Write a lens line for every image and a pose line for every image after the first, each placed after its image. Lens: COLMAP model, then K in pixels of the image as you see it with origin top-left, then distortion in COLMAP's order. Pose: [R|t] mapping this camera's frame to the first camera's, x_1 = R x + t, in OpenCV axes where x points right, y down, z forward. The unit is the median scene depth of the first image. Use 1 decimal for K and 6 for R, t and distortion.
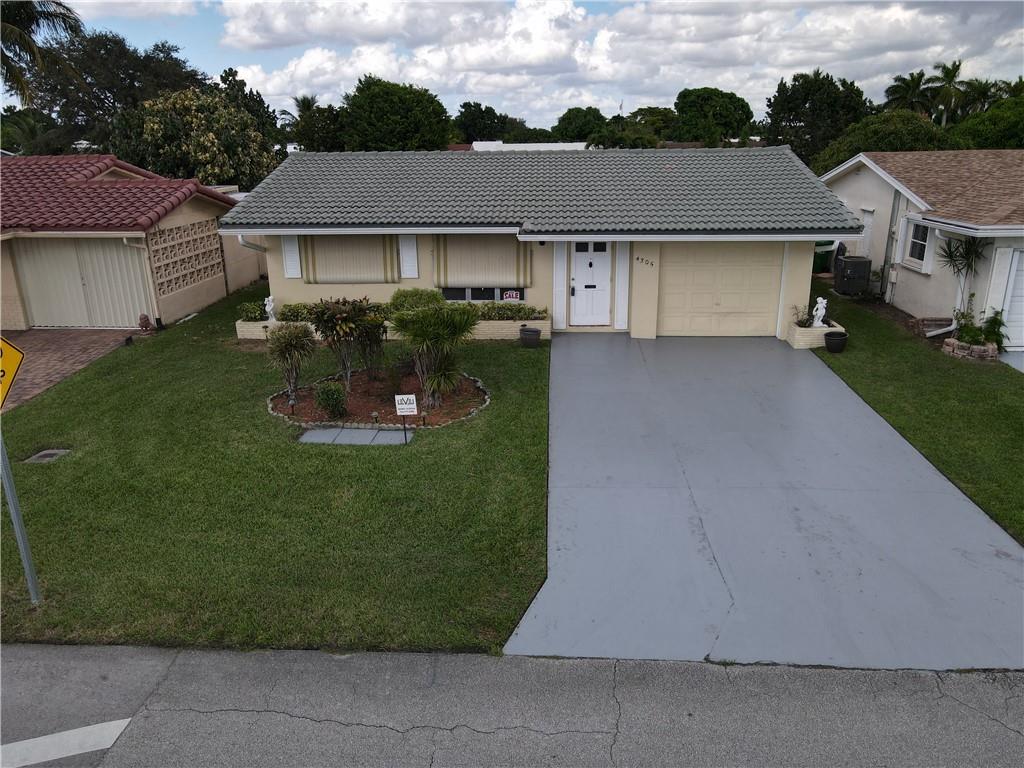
lens RADIAL K [[752.9, 0, 516.0], [0, 752.9, 384.5], [0, 0, 1]] dist [-0.005927, 0.033245]
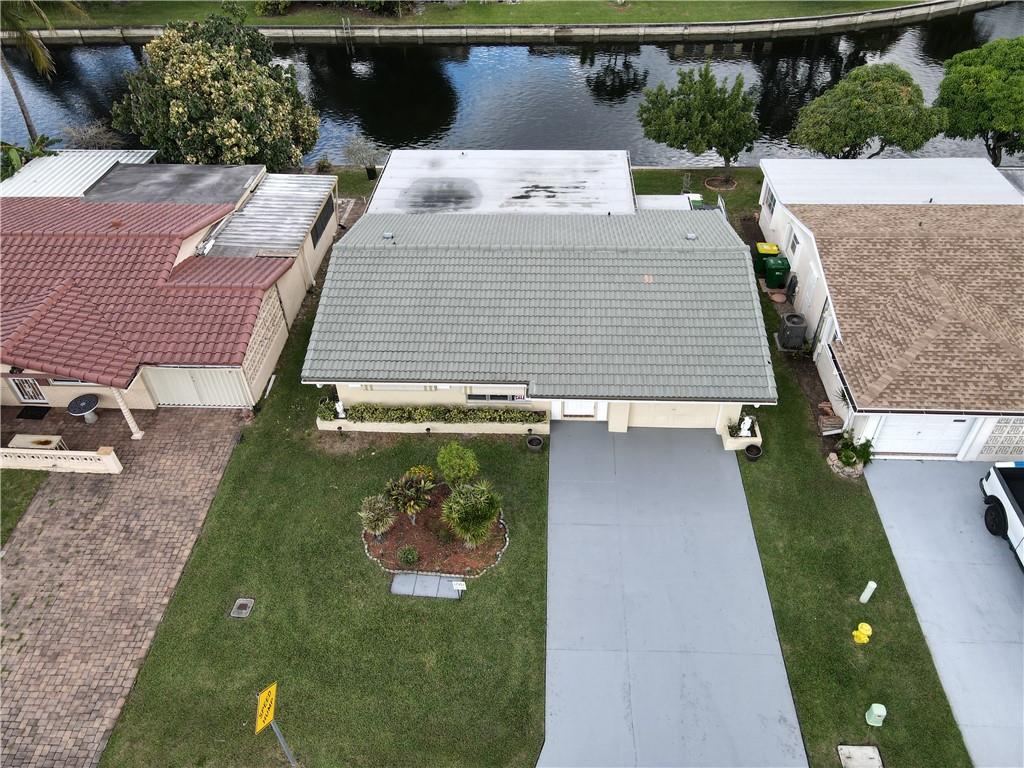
lens RADIAL K [[752.9, 0, 516.0], [0, 752.9, 384.5], [0, 0, 1]] dist [-0.005927, 0.033245]
pose [[0.999892, -0.013501, -0.005765, -0.005848], [0.014681, 0.919708, 0.392329, -0.727343], [0.000005, -0.392371, 0.919807, -0.235642]]
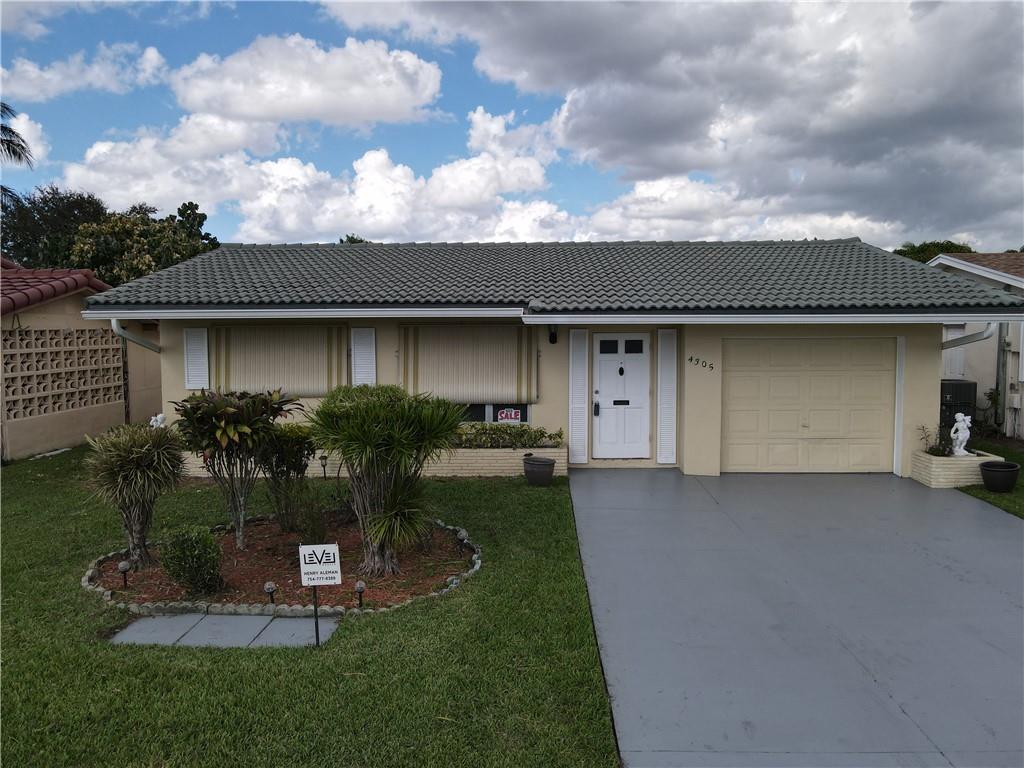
lens RADIAL K [[752.9, 0, 516.0], [0, 752.9, 384.5], [0, 0, 1]] dist [-0.005927, 0.033245]
pose [[0.999647, 0.004233, 0.026216, -0.019994], [0.002036, 0.972093, -0.234589, 0.020264], [-0.026477, 0.234559, 0.971741, 0.342685]]
